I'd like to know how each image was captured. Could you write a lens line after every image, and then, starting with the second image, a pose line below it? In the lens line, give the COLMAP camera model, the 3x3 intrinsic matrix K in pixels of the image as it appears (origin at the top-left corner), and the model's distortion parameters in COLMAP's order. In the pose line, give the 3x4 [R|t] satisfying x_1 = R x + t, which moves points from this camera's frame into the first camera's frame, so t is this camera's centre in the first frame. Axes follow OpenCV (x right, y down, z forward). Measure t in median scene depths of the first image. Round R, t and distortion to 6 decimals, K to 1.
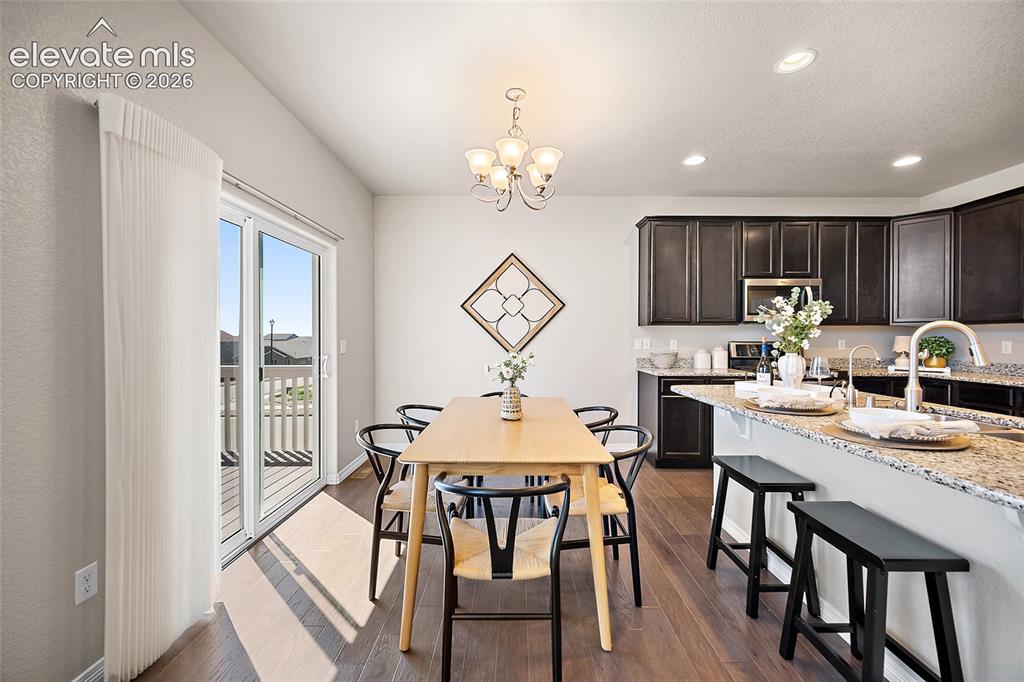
lens RADIAL K [[399.8, 0, 518.4], [0, 399.8, 336.6], [0, 0, 1]] dist [-0.003064, 0.000693]
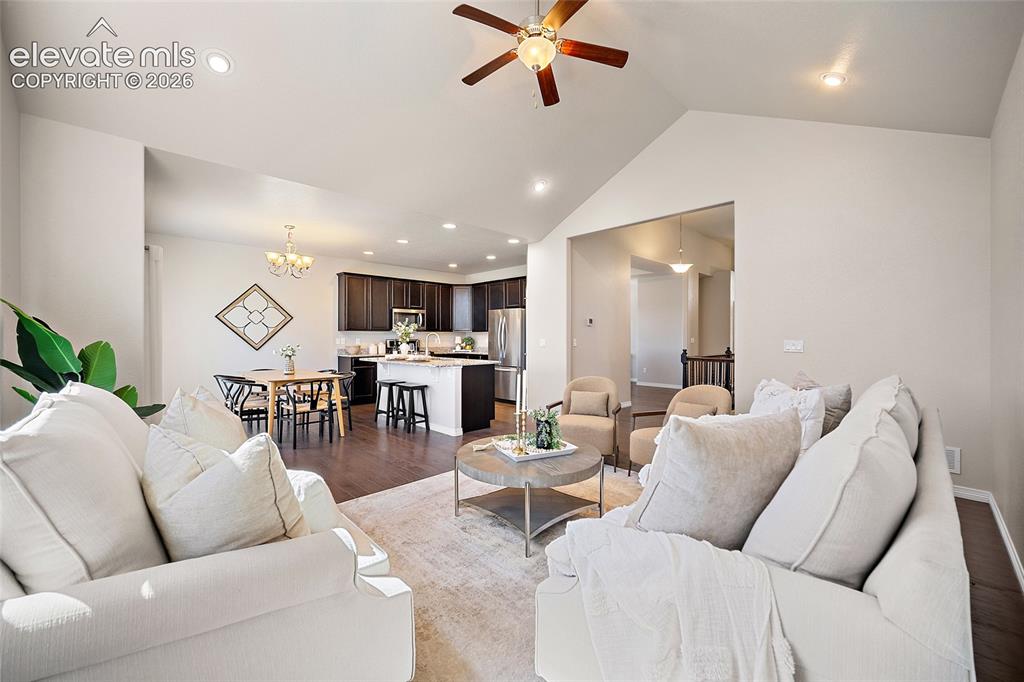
lens RADIAL K [[399.8, 0, 510.5], [0, 399.8, 340.6], [0, 0, 1]] dist [-0.003064, 0.000693]
pose [[0.726927, -0.007653, 0.686672, -0.414456], [0.002318, 0.999960, 0.008690, 0.002895], [-0.686711, -0.004725, 0.726915, -0.929808]]
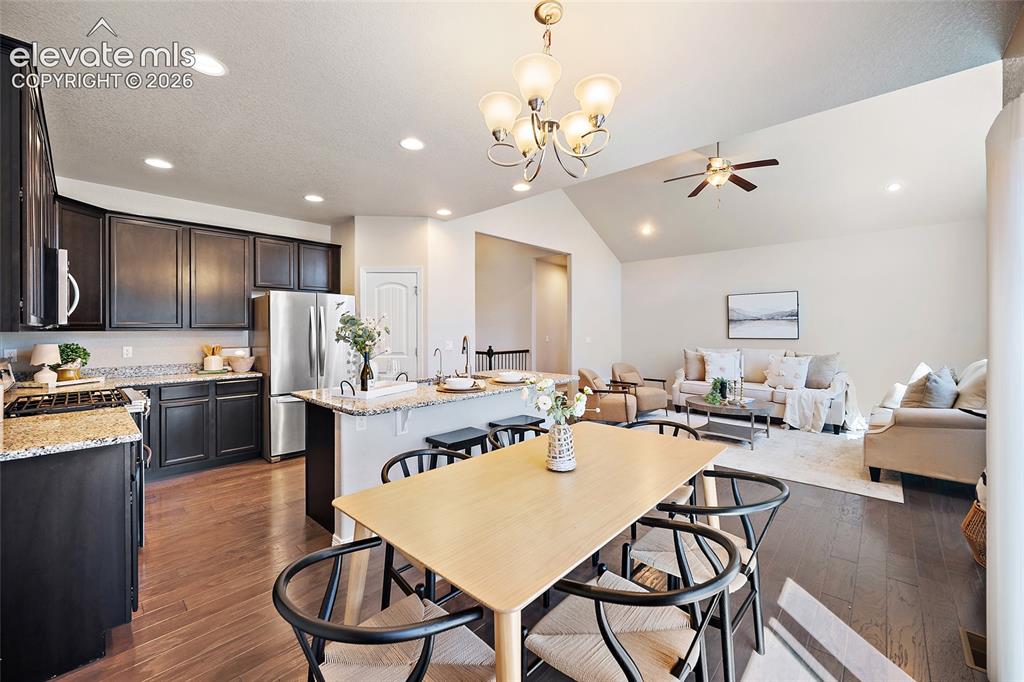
lens RADIAL K [[399.8, 0, 522.8], [0, 399.8, 329.4], [0, 0, 1]] dist [-0.003064, 0.000693]
pose [[-0.737024, 0.003087, 0.675859, -0.290372], [0.005305, 0.999985, 0.001218, -0.027844], [-0.675845, 0.004483, -0.737030, 1.009529]]
